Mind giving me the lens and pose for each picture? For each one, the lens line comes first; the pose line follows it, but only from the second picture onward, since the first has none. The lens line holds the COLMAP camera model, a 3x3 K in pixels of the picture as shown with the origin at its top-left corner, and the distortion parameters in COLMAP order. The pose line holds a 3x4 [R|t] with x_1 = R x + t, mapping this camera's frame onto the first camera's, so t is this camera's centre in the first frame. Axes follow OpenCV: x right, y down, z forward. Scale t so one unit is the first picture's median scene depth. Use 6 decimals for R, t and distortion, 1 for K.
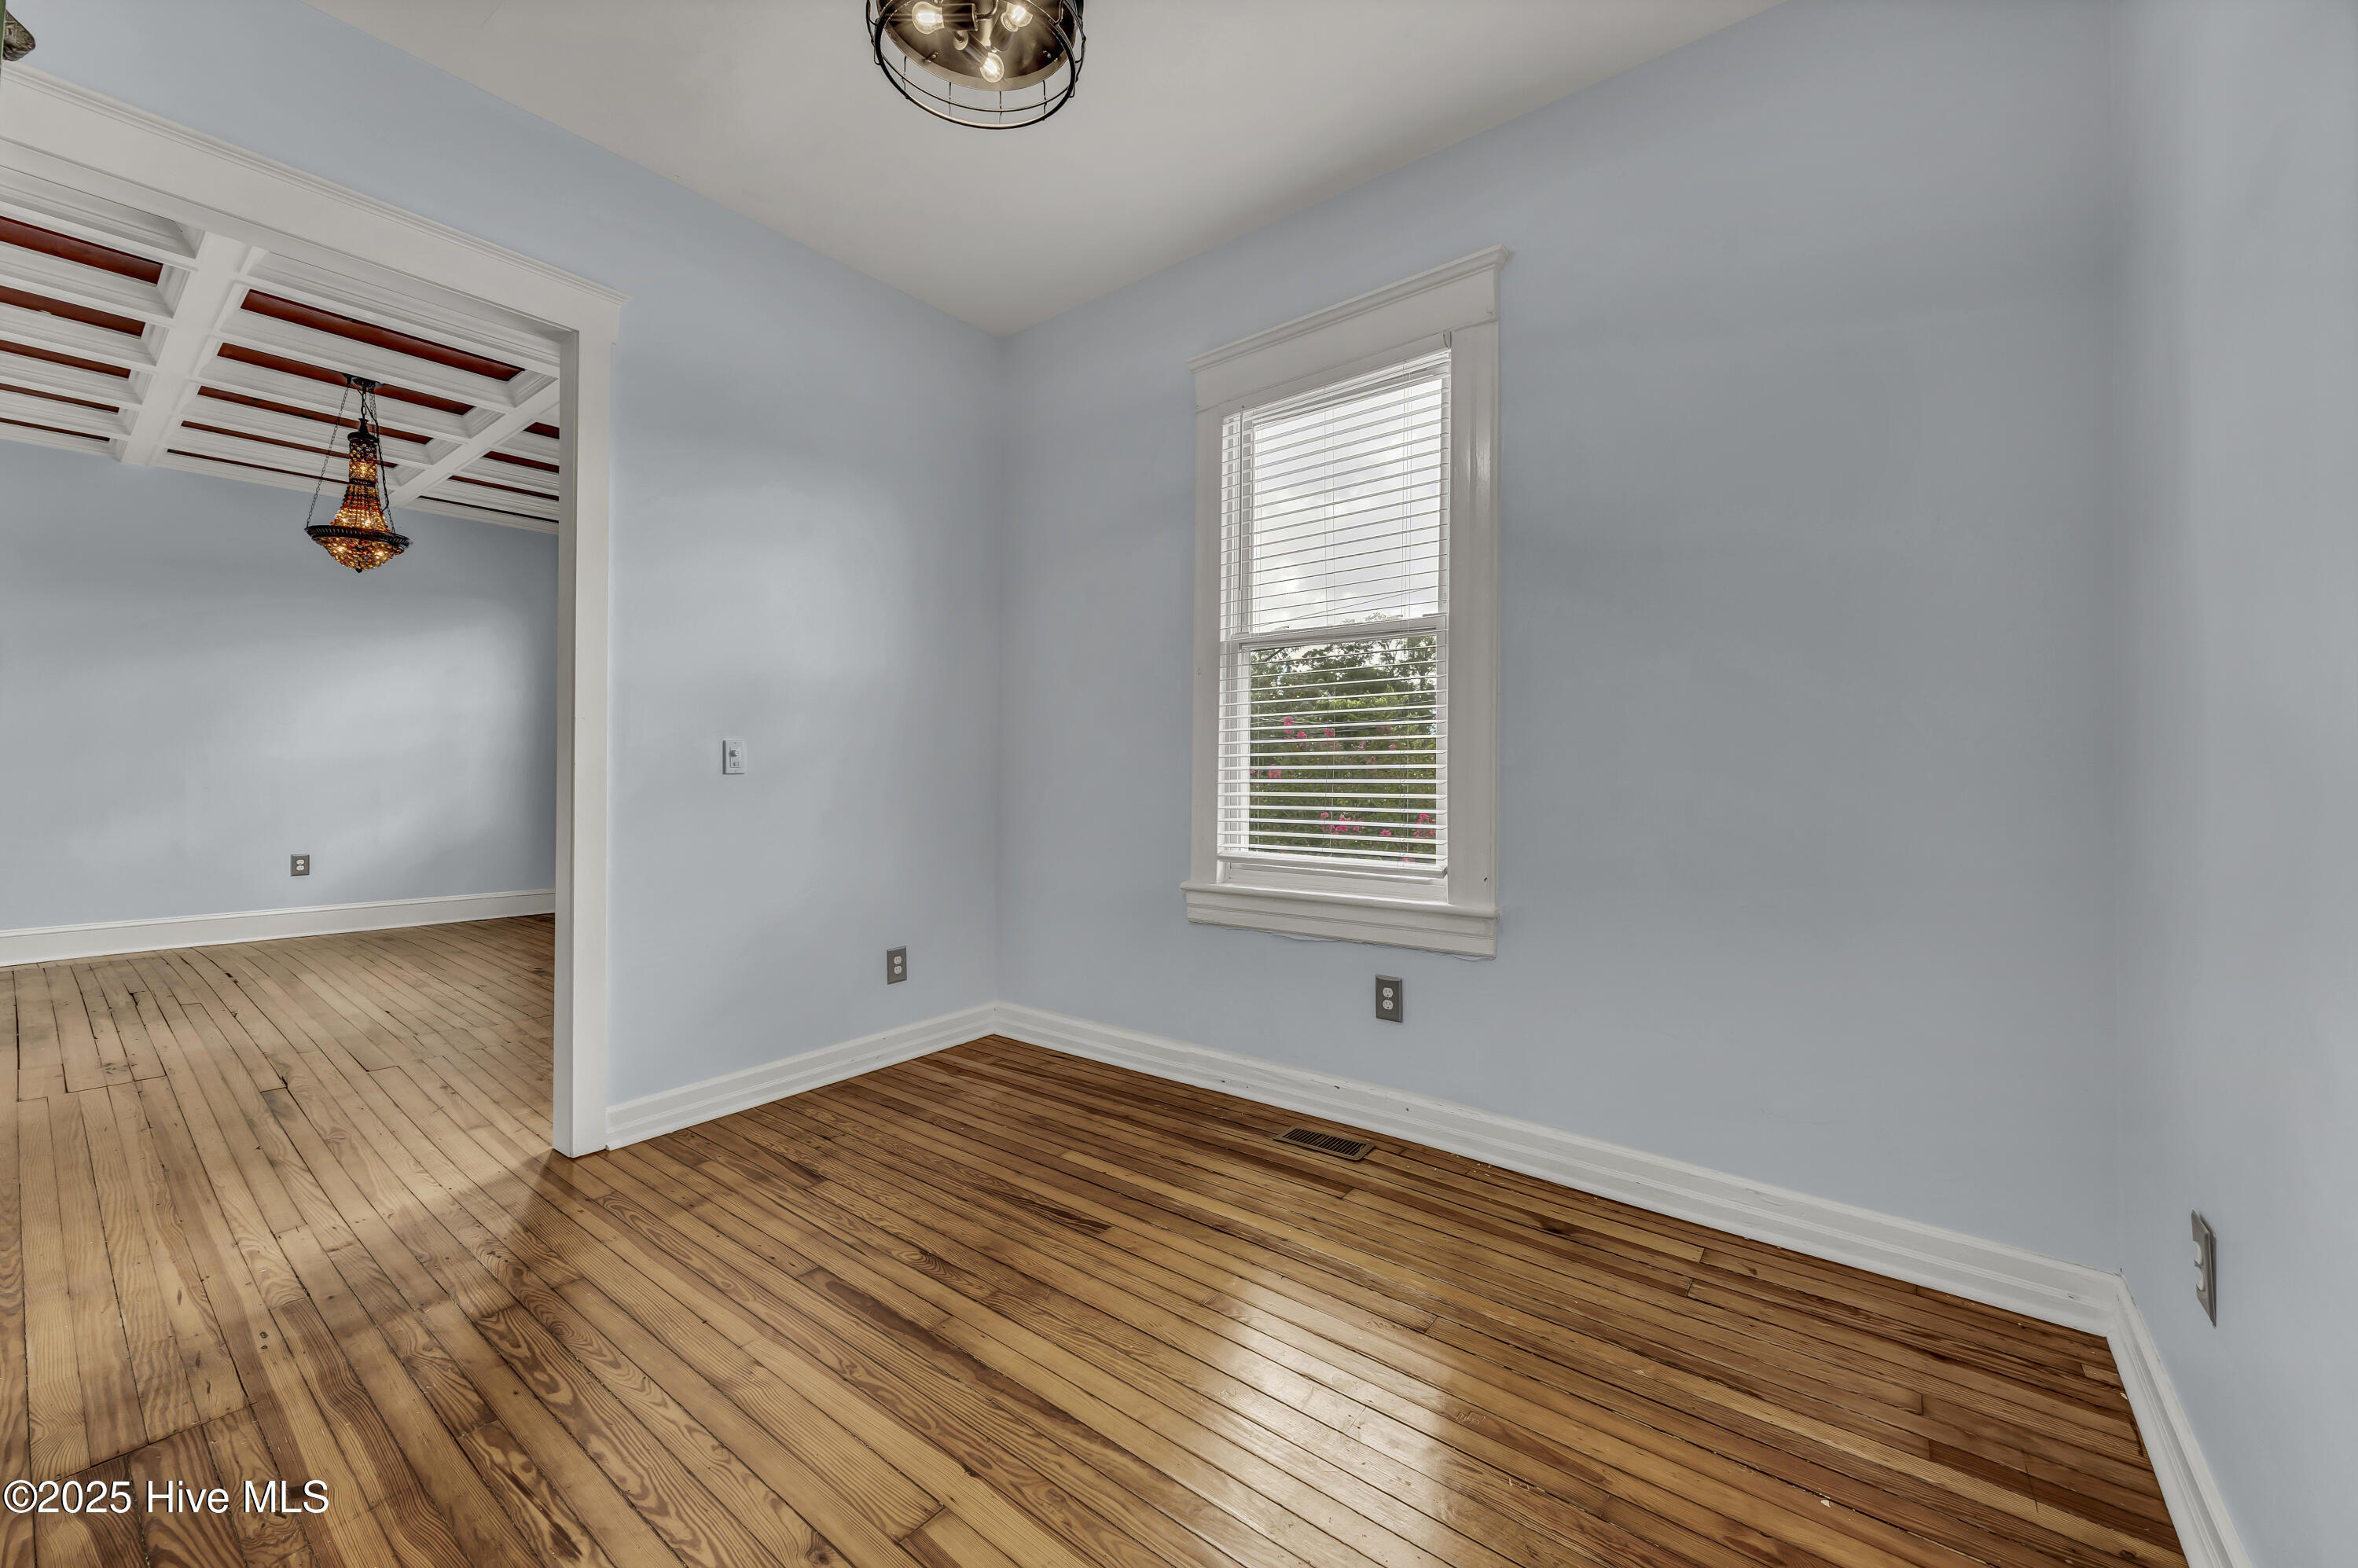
lens RADIAL K [[922.4, 0, 1185.4], [0, 922.4, 775.6], [0, 0, 1]] dist [0.012478, -0.000204]
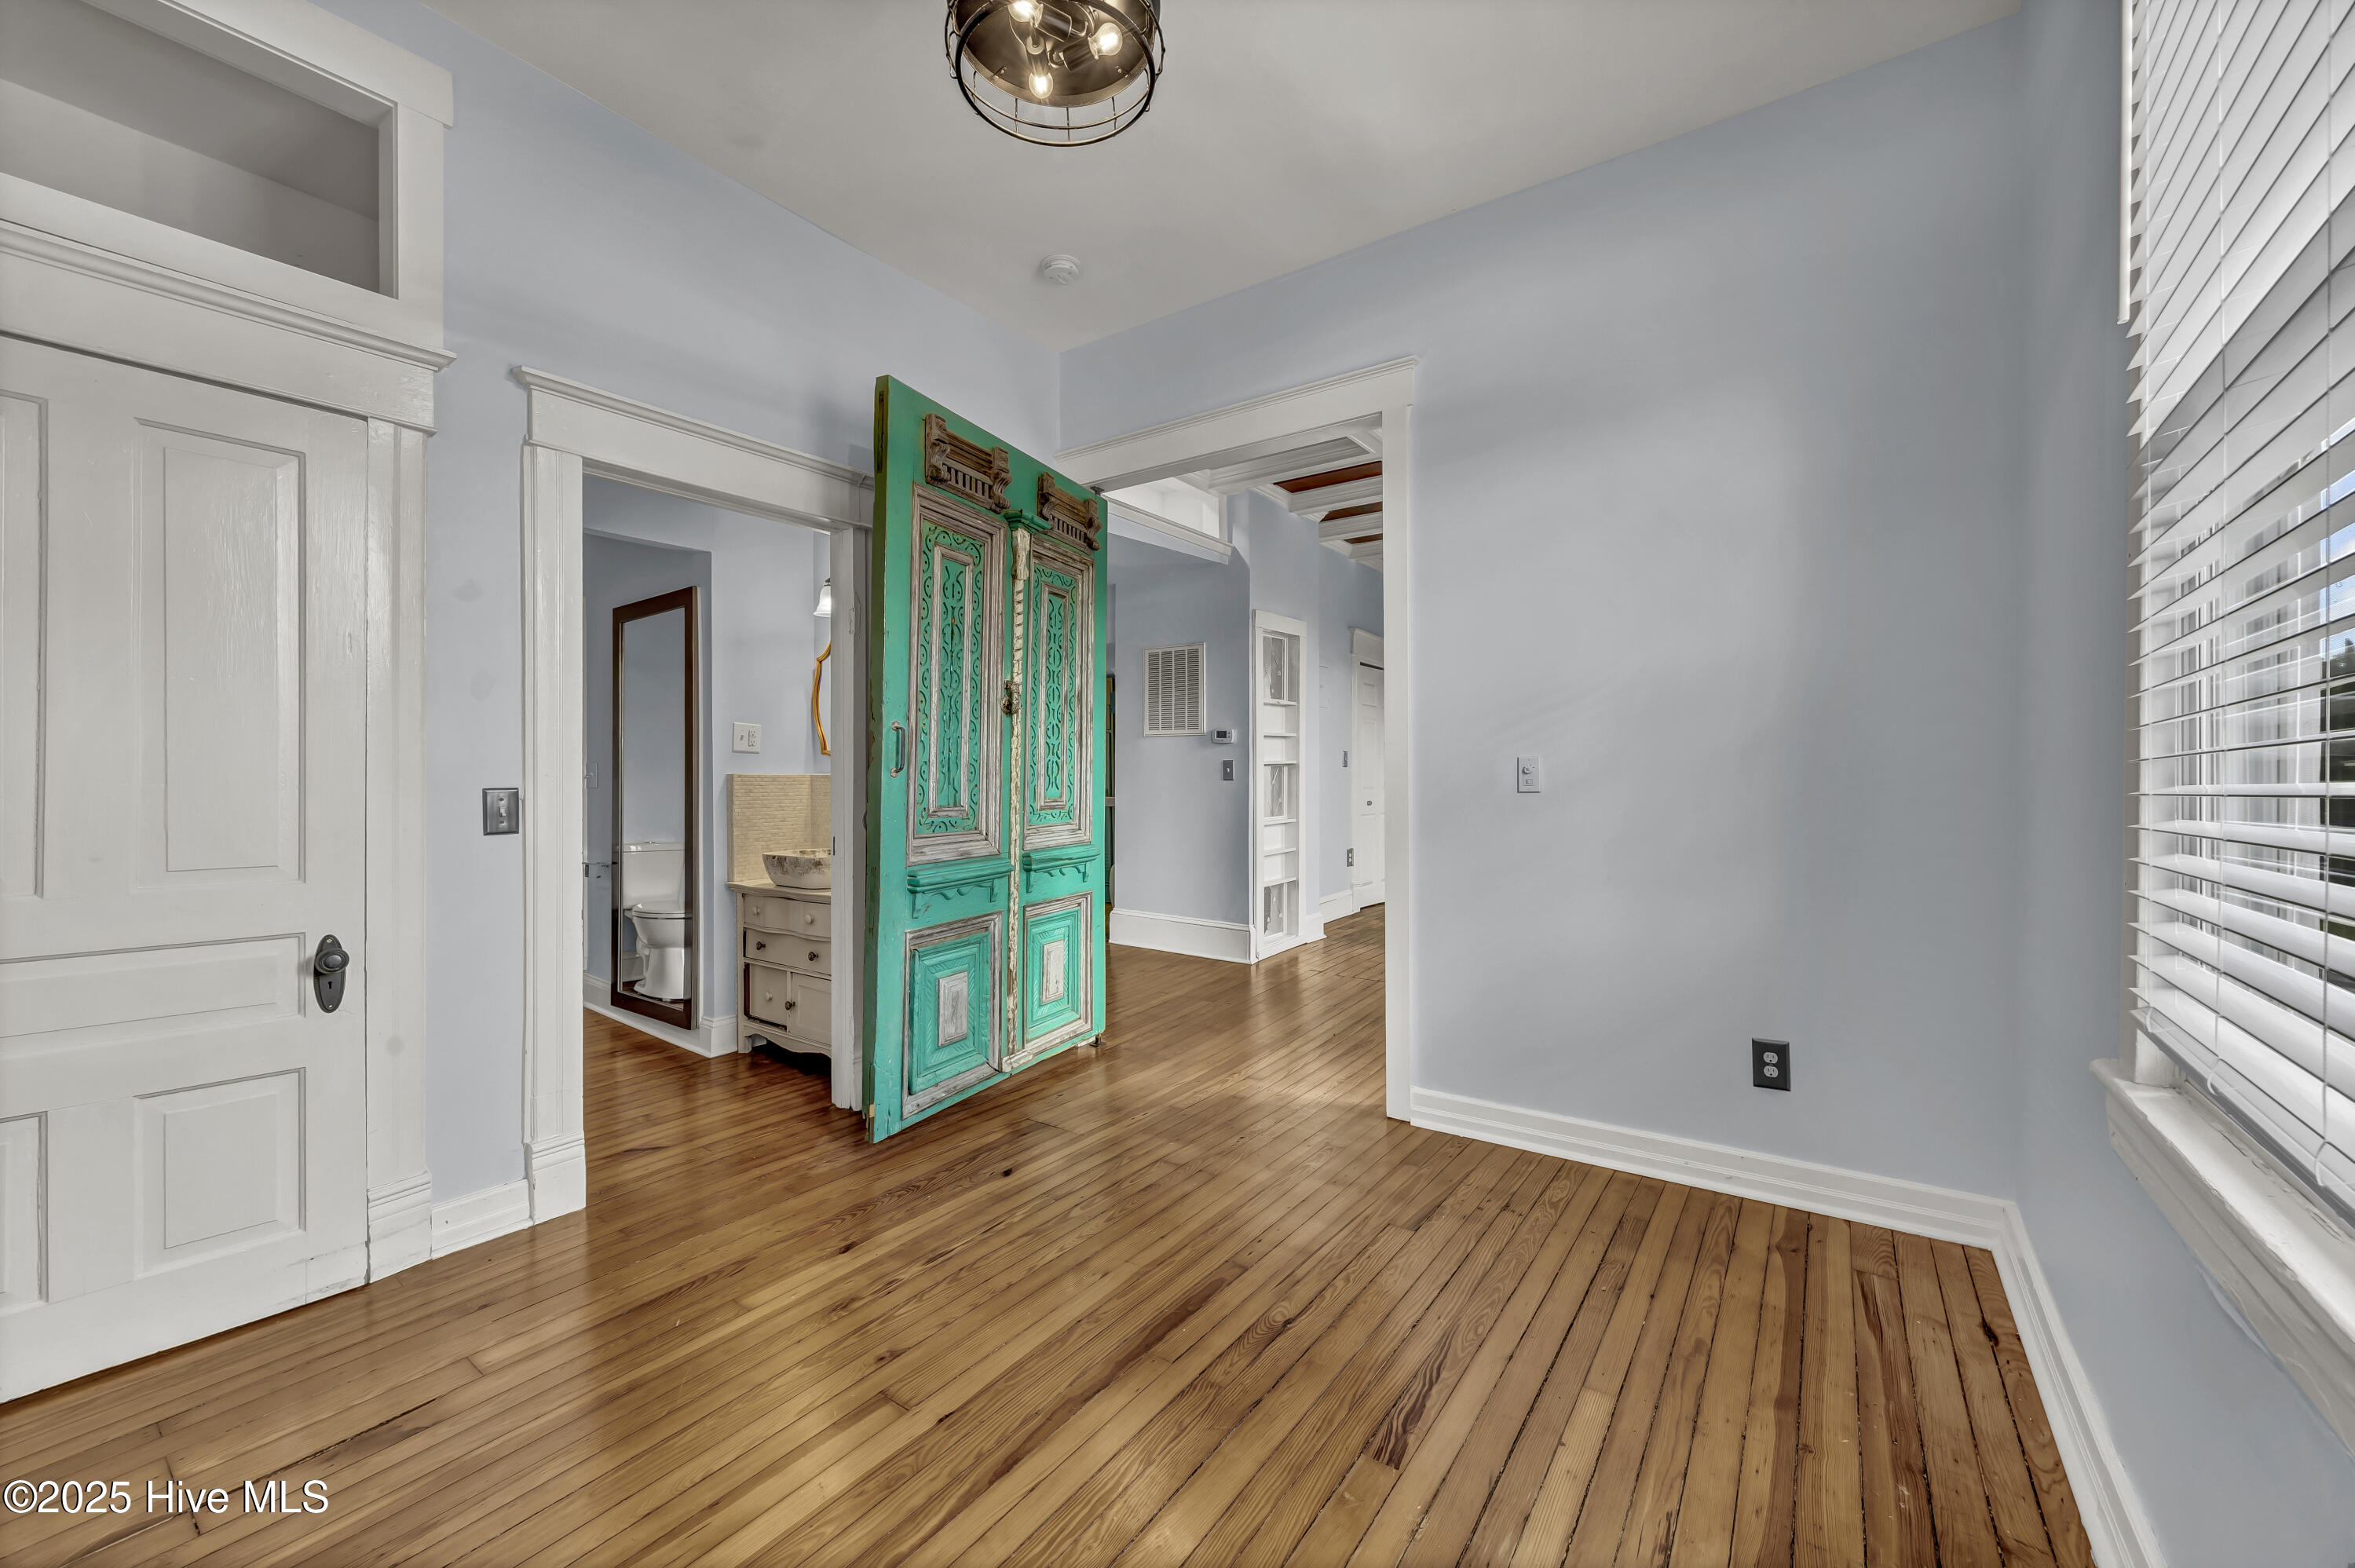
lens RADIAL K [[921.2, 0, 1180.7], [0, 921.2, 789.7], [0, 0, 1]] dist [0.012478, -0.000204]
pose [[0.044070, 0.008753, -0.998990, 0.479574], [-0.002173, 0.999960, 0.008666, -0.013373], [0.999026, 0.001789, 0.044087, 0.659183]]
